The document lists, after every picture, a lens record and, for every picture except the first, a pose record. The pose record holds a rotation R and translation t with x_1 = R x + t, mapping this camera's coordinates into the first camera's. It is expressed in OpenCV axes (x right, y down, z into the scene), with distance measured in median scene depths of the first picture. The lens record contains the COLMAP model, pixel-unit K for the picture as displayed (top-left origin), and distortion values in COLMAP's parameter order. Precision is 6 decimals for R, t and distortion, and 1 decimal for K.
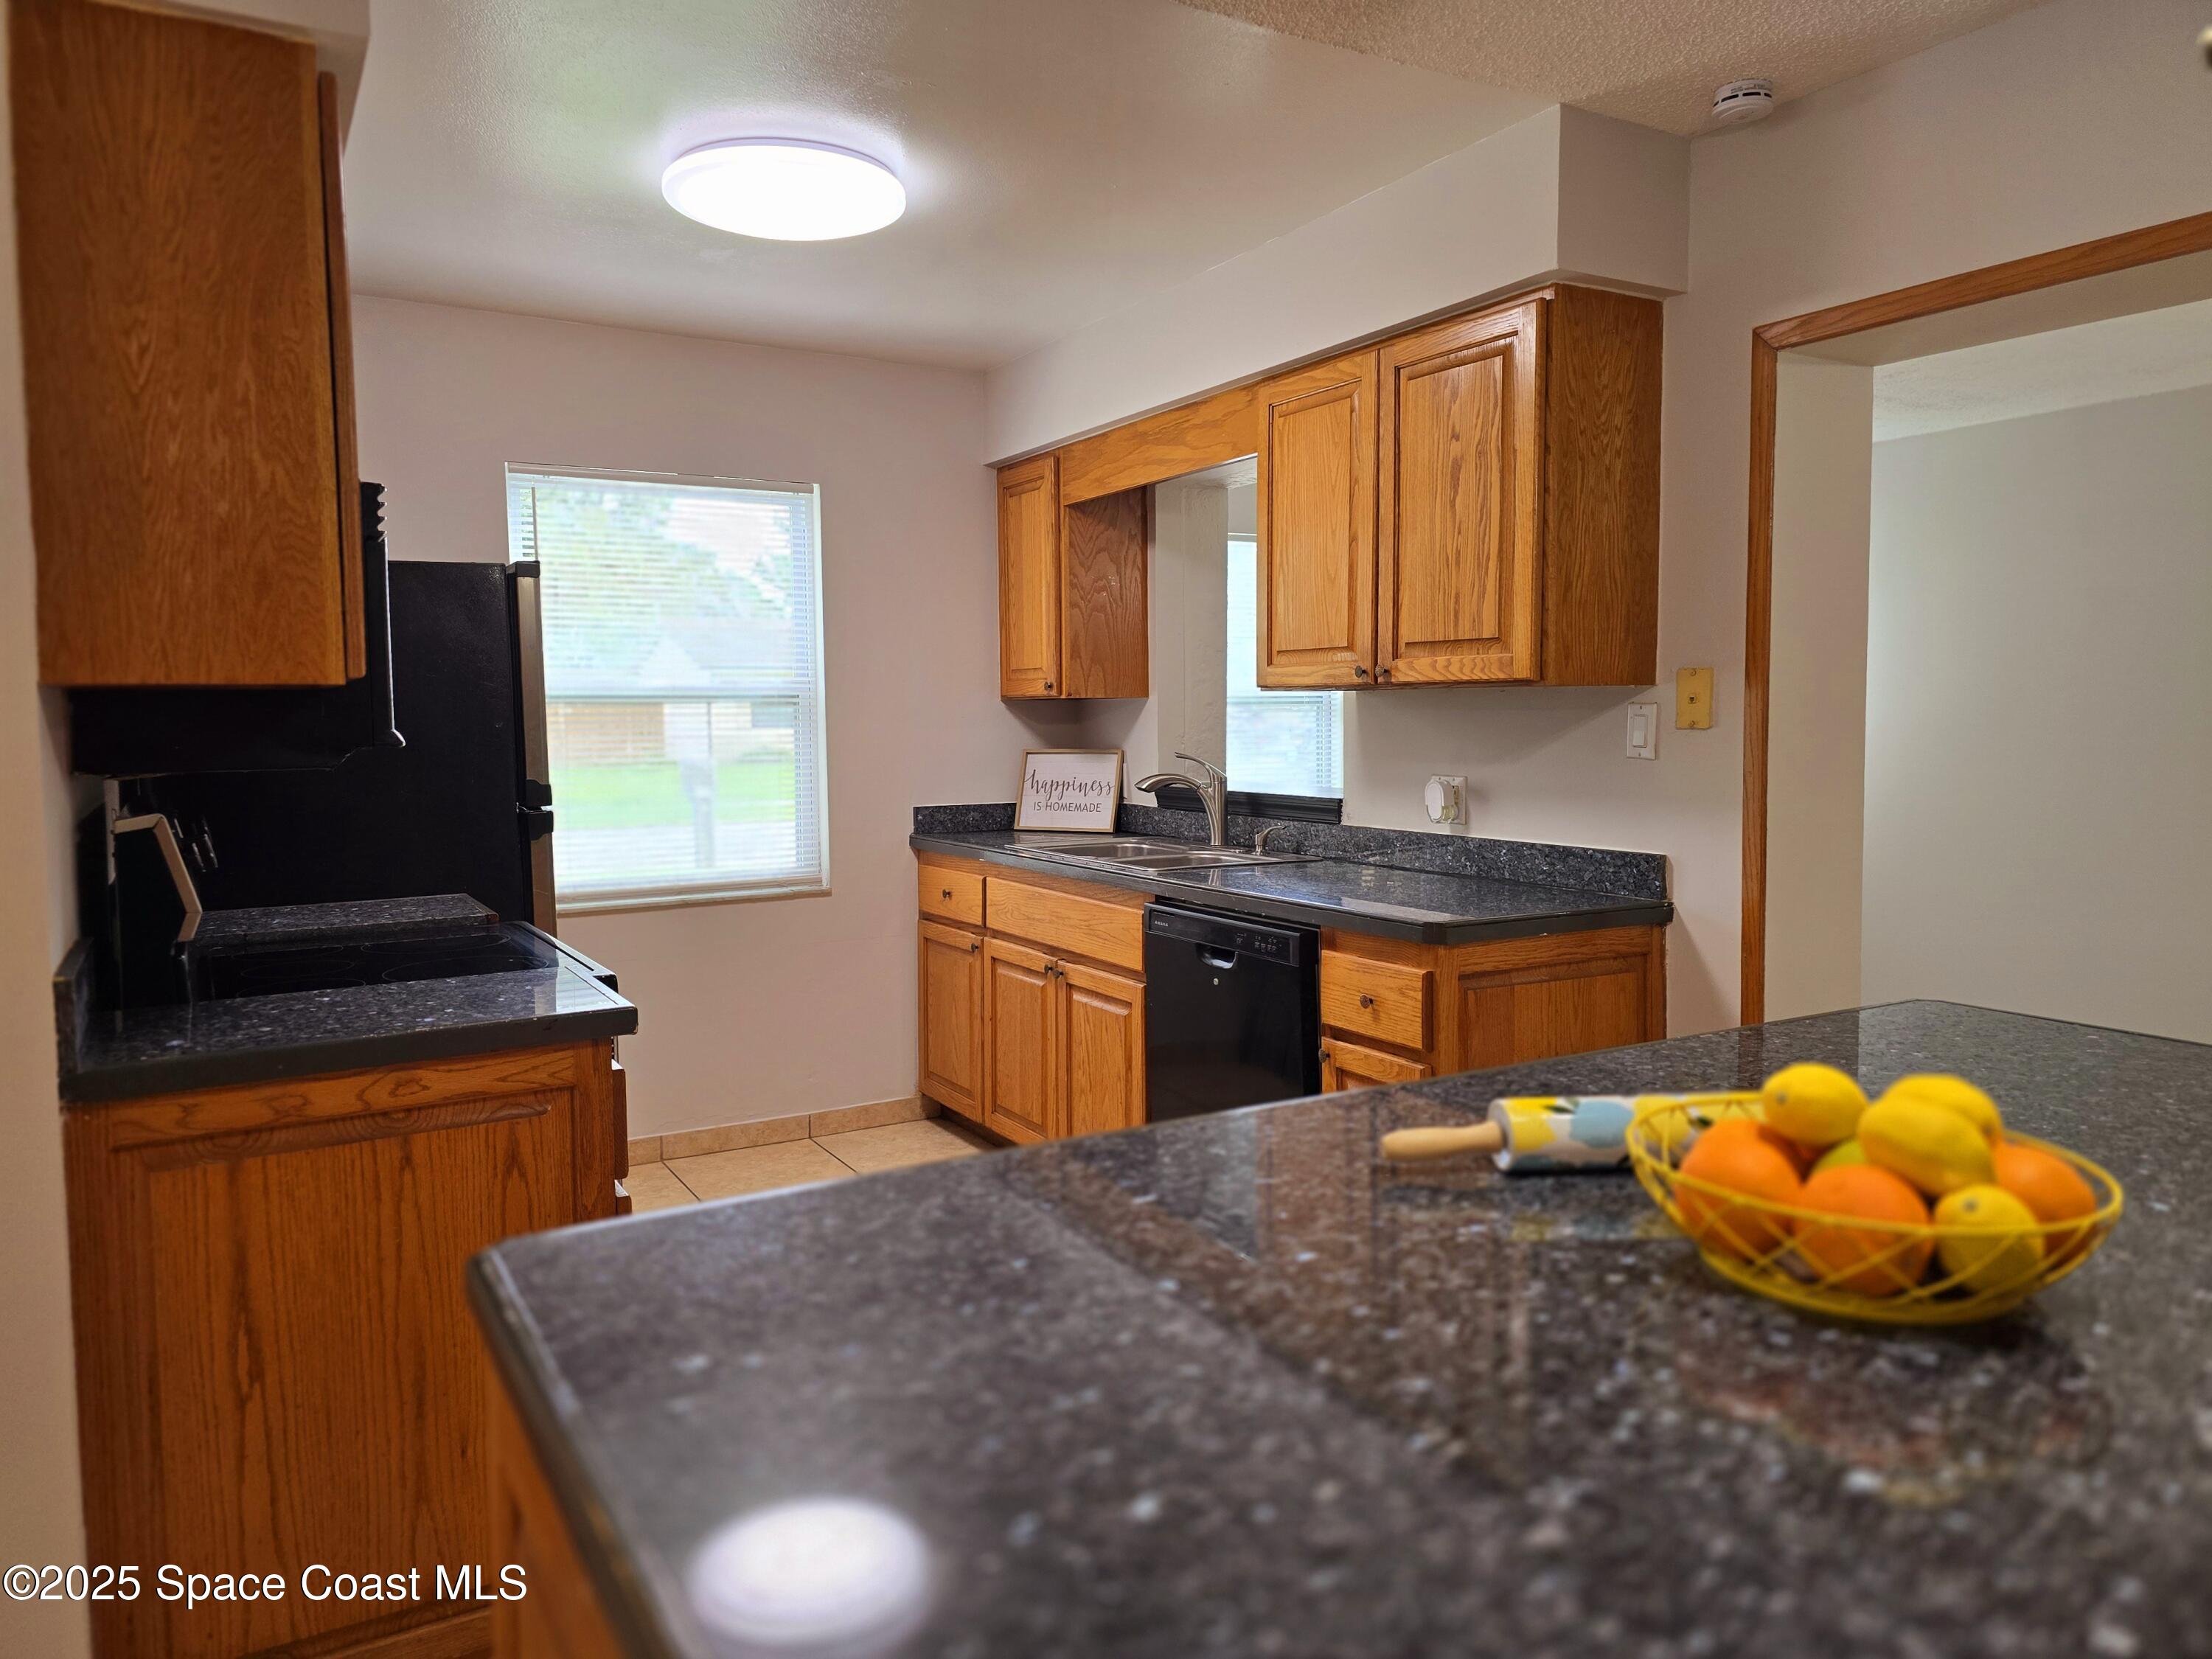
lens RADIAL K [[1491.3, 0, 1077.8], [0, 1491.3, 774.8], [0, 0, 1]] dist [0.054713, -0.047822]
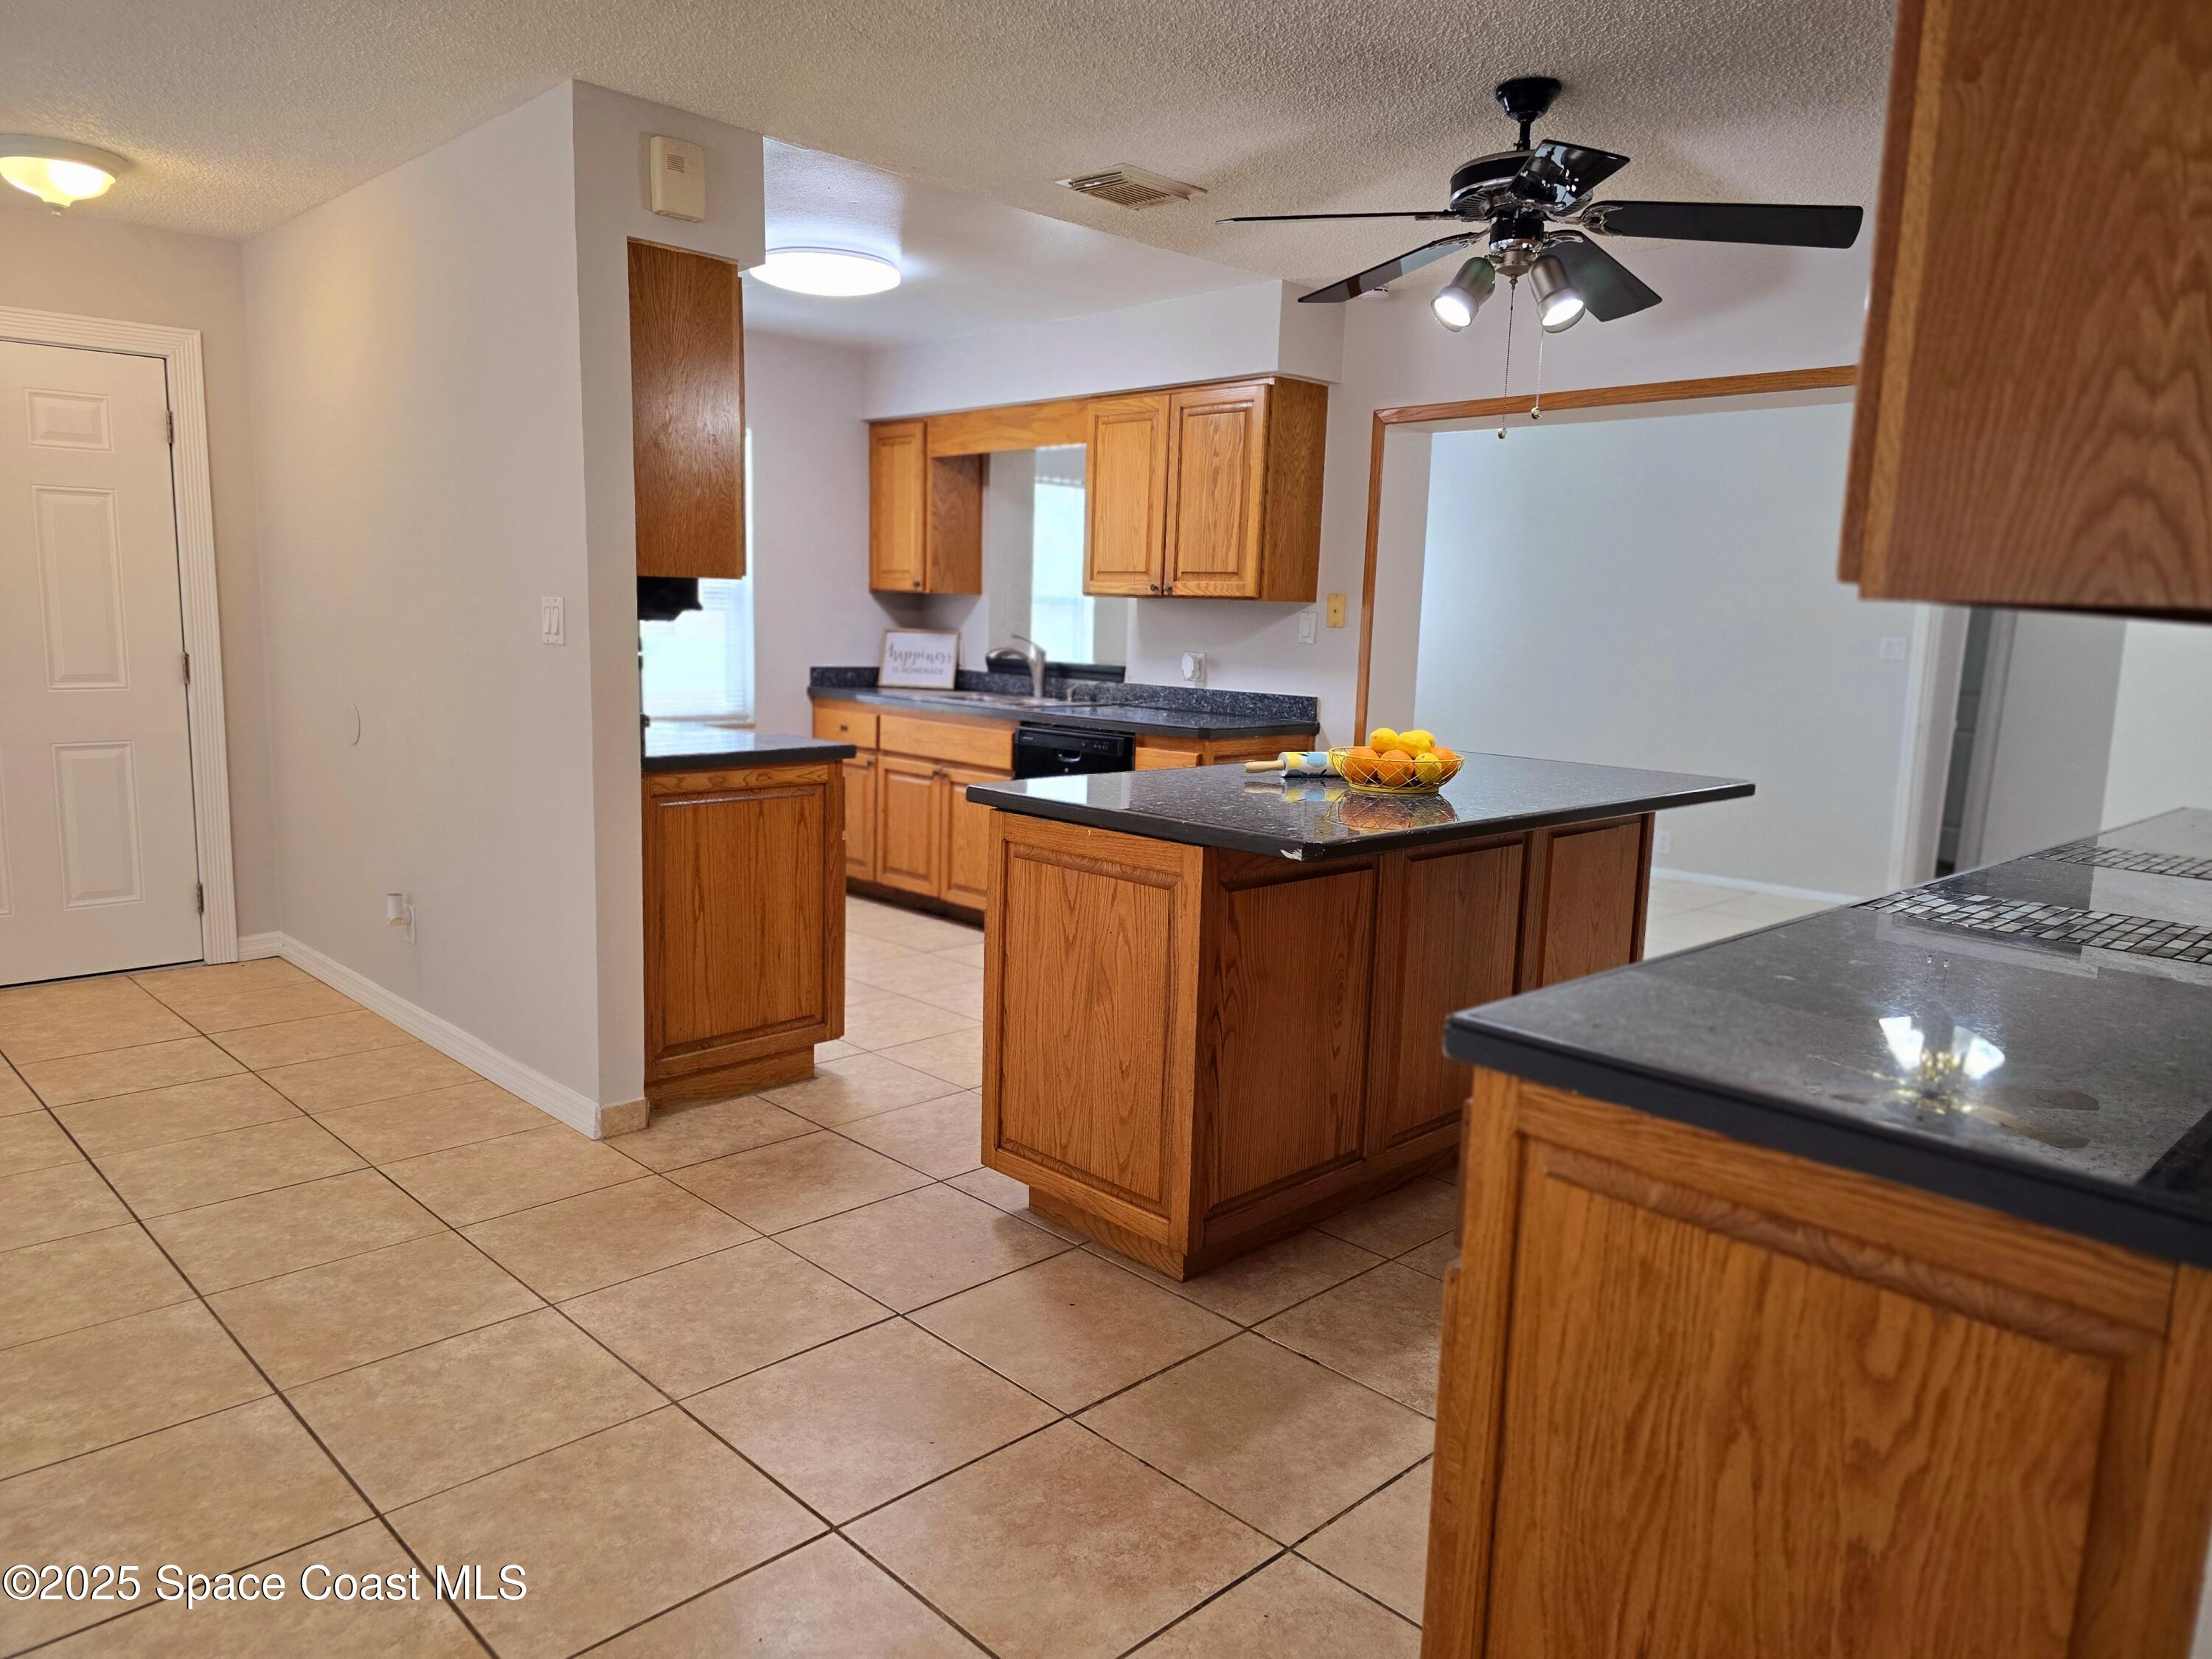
lens RADIAL K [[1491.3, 0, 1115.1], [0, 1491.3, 818.8], [0, 0, 1]] dist [0.054713, -0.047822]
pose [[0.964462, 0.000839, 0.264219, -0.291733], [-0.026964, 0.995087, 0.095266, 0.031105], [-0.262841, -0.099005, 0.959746, -0.619788]]
